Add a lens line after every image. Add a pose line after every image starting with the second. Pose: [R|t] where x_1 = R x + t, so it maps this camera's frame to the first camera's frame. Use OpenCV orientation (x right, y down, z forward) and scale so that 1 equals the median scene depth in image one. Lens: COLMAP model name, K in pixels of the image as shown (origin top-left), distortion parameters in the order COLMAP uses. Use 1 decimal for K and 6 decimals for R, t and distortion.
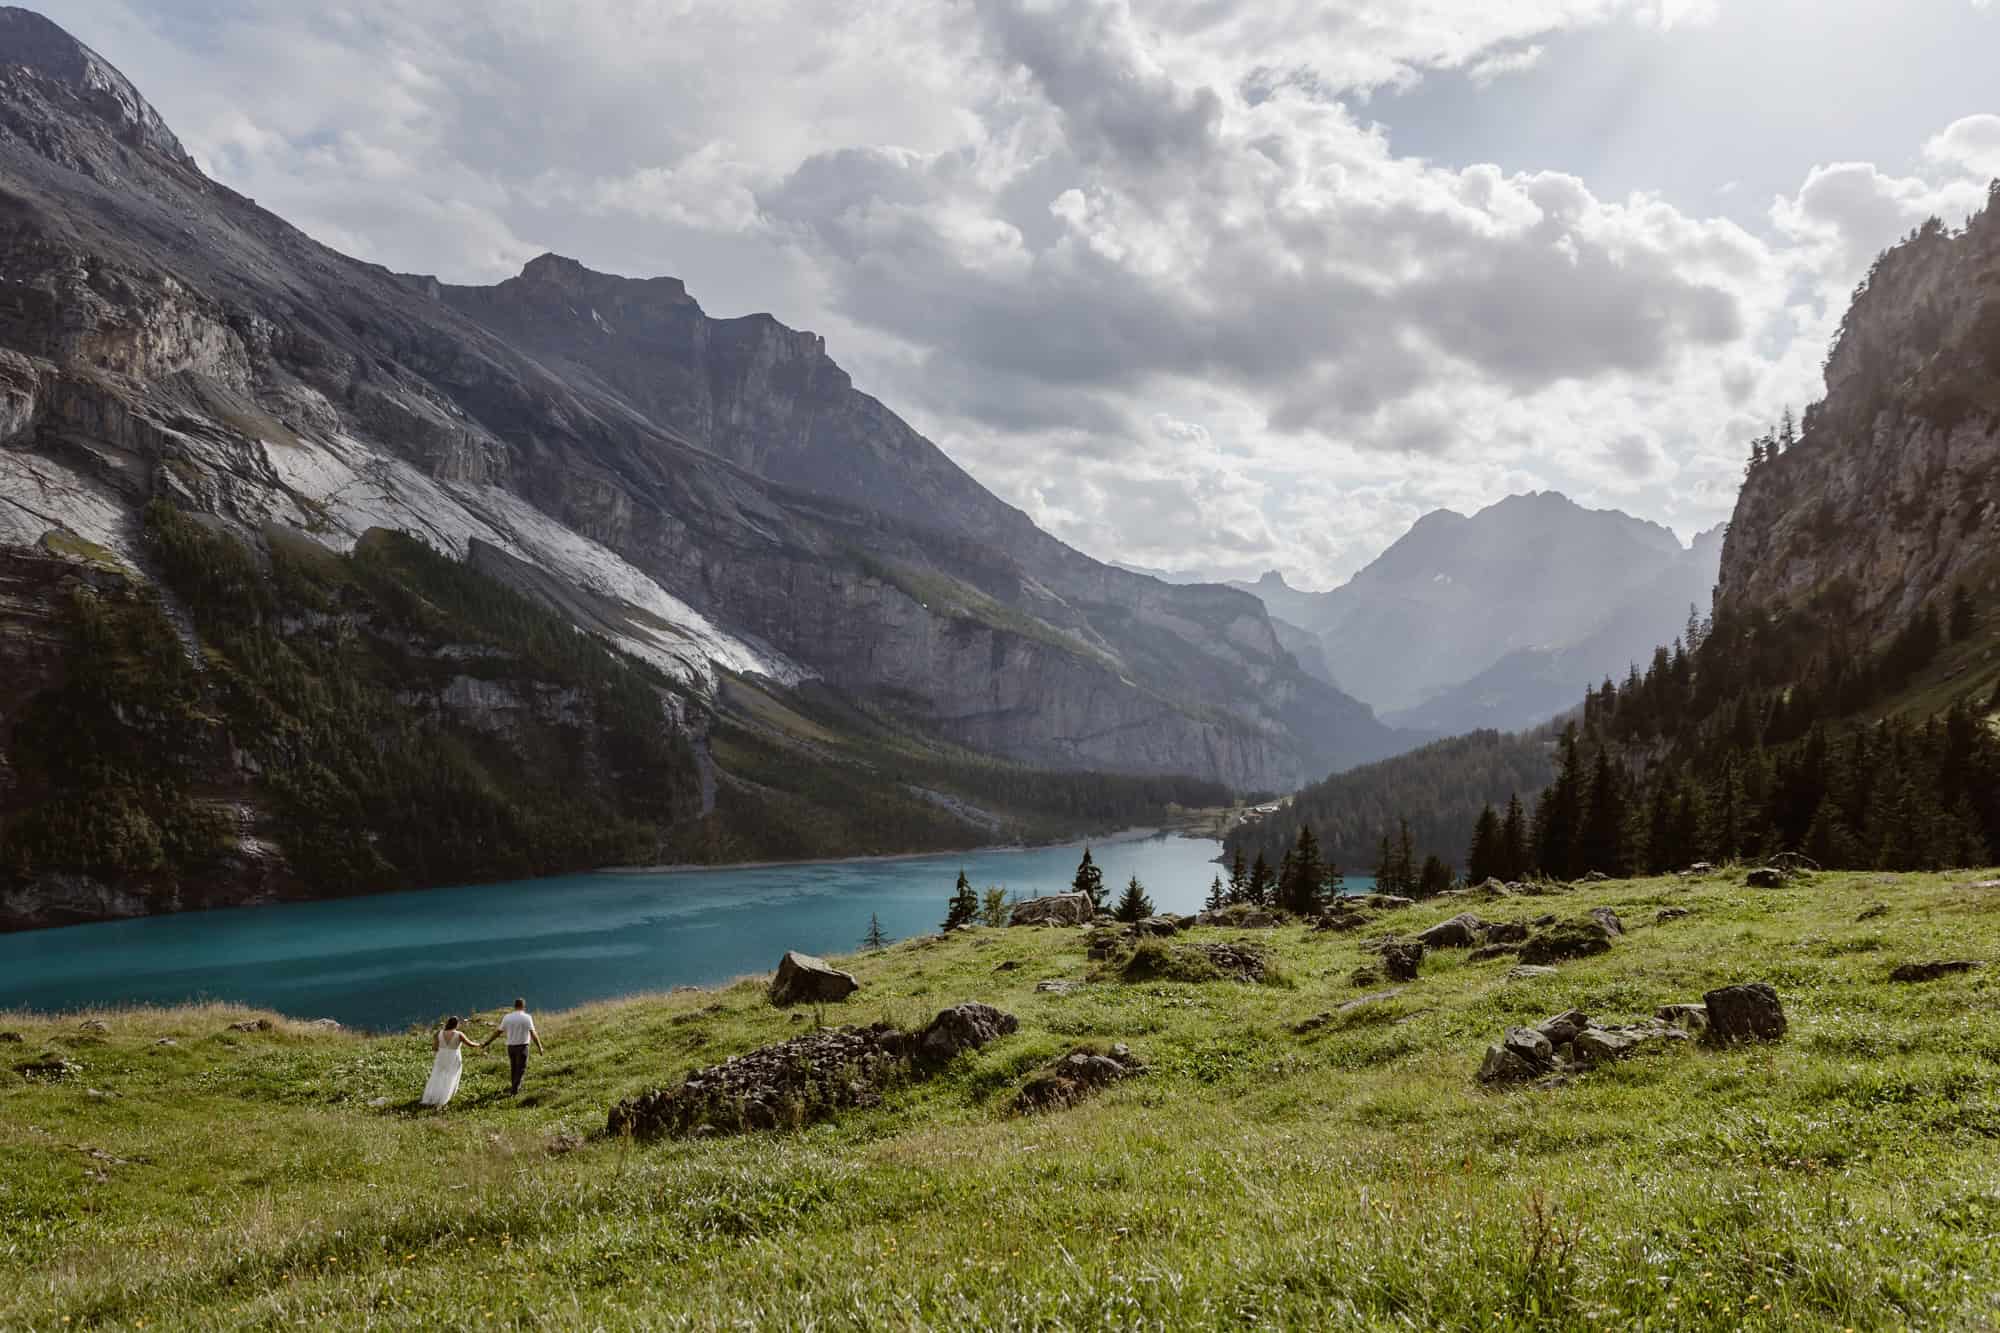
lens RADIAL K [[1386.4, 0, 994.6], [0, 1386.4, 674.0], [0, 0, 1]] dist [0.000268, 0.000994]
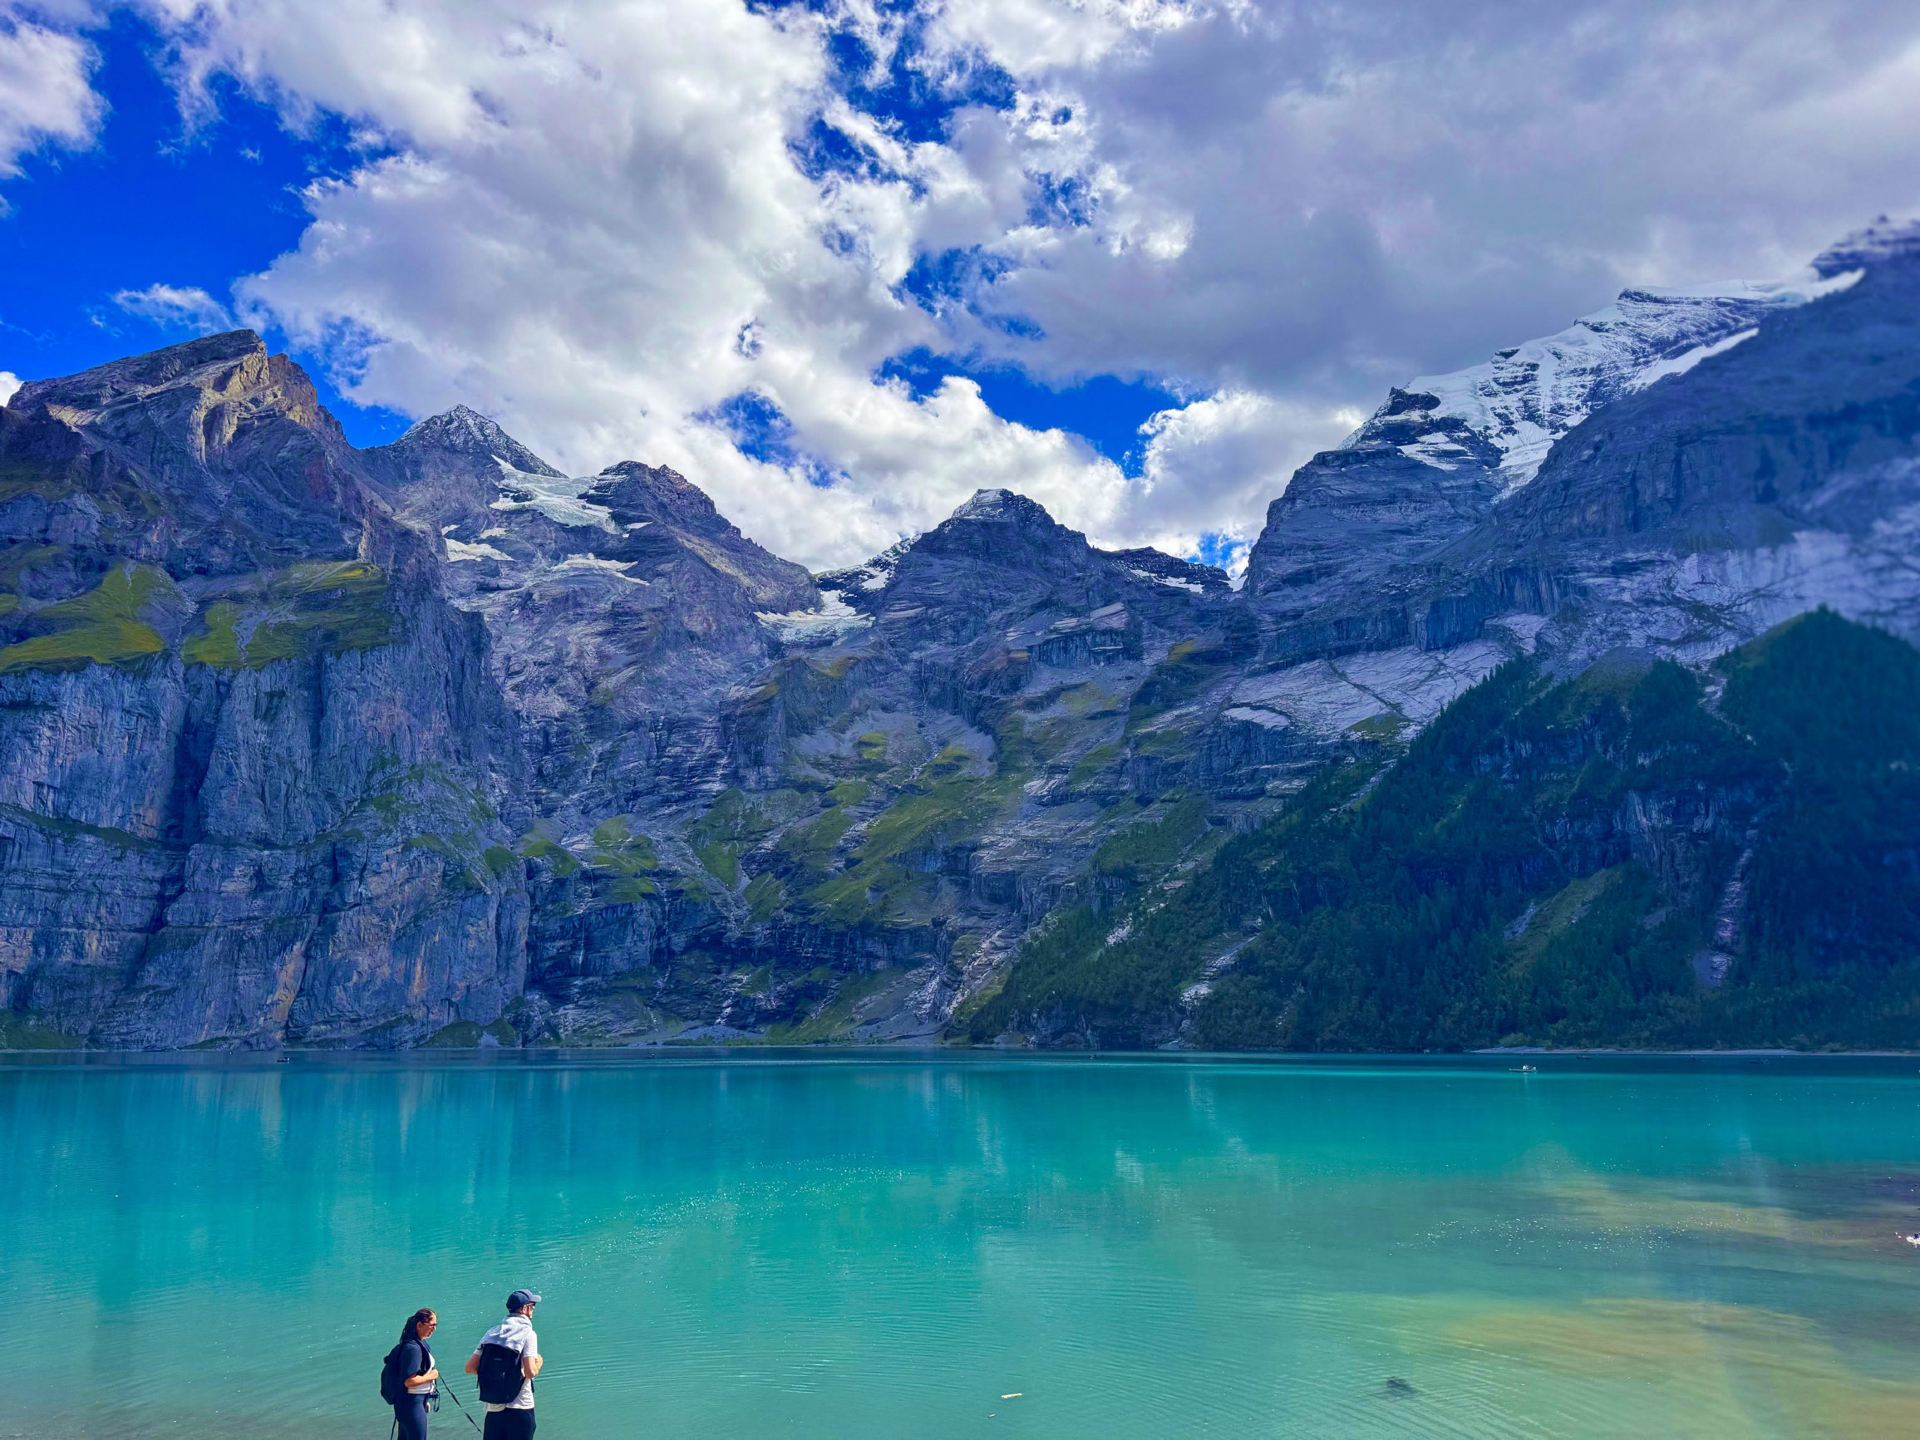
lens RADIAL K [[1336.0, 0, 953.1], [0, 1336.0, 720.1], [0, 0, 1]] dist [0.114457, -0.183286]
pose [[-0.119149, -0.214211, -0.969493, 0.270823], [0.013784, 0.975998, -0.217342, 0.092151], [0.992781, -0.039260, -0.113337, 0.615352]]
